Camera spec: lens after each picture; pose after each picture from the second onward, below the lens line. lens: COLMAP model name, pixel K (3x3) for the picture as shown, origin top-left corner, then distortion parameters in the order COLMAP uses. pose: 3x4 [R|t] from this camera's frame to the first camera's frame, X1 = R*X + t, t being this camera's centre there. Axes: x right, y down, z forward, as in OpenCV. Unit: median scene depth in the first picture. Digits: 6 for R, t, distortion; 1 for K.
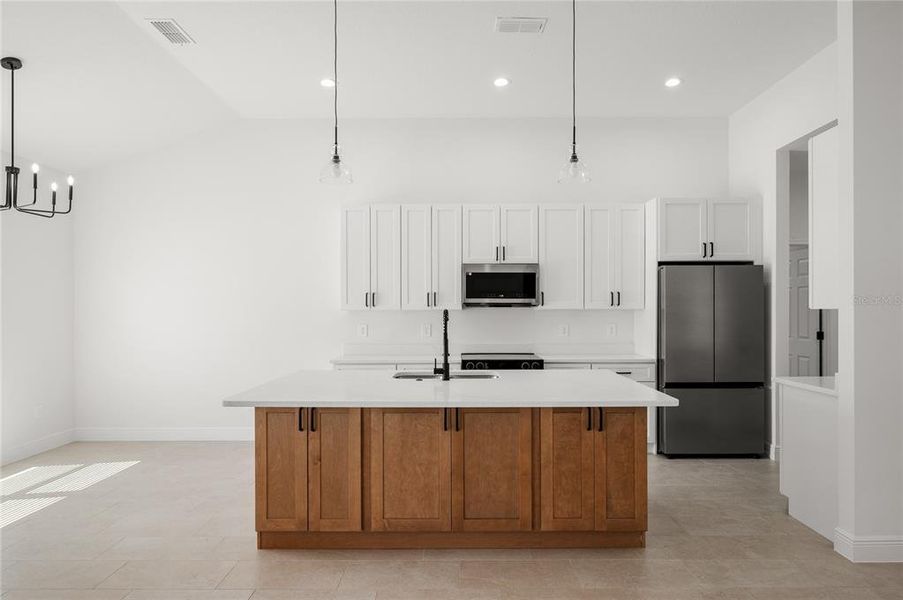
lens RADIAL K [[527.2, 0, 461.6], [0, 527.2, 309.2], [0, 0, 1]] dist [0.001261, 0.000087]
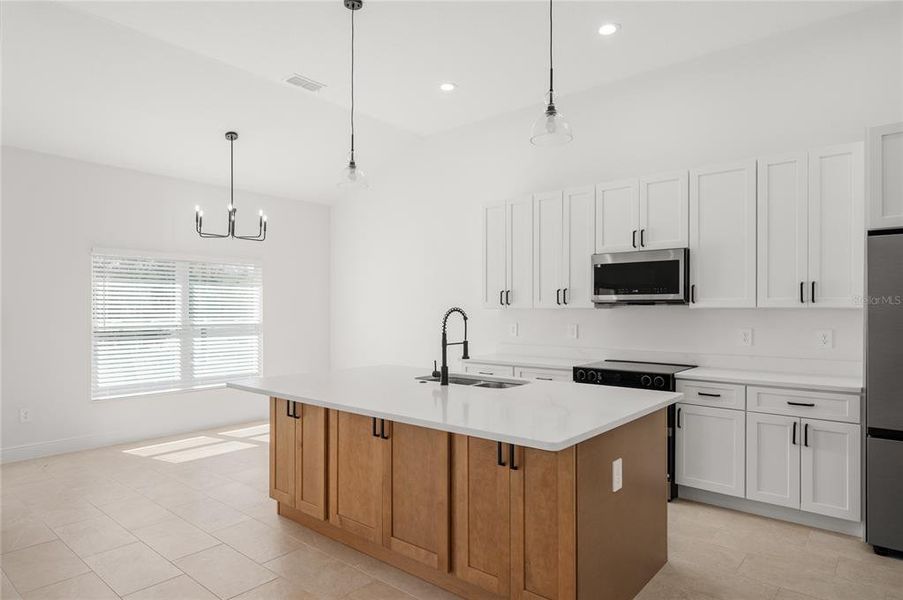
lens RADIAL K [[527.2, 0, 461.6], [0, 527.2, 309.2], [0, 0, 1]] dist [0.001261, 0.000087]
pose [[0.768490, 0.001689, -0.639860, 0.494657], [-0.000470, 0.999998, 0.002074, 0.001152], [0.639862, -0.001293, 0.768489, 0.271339]]
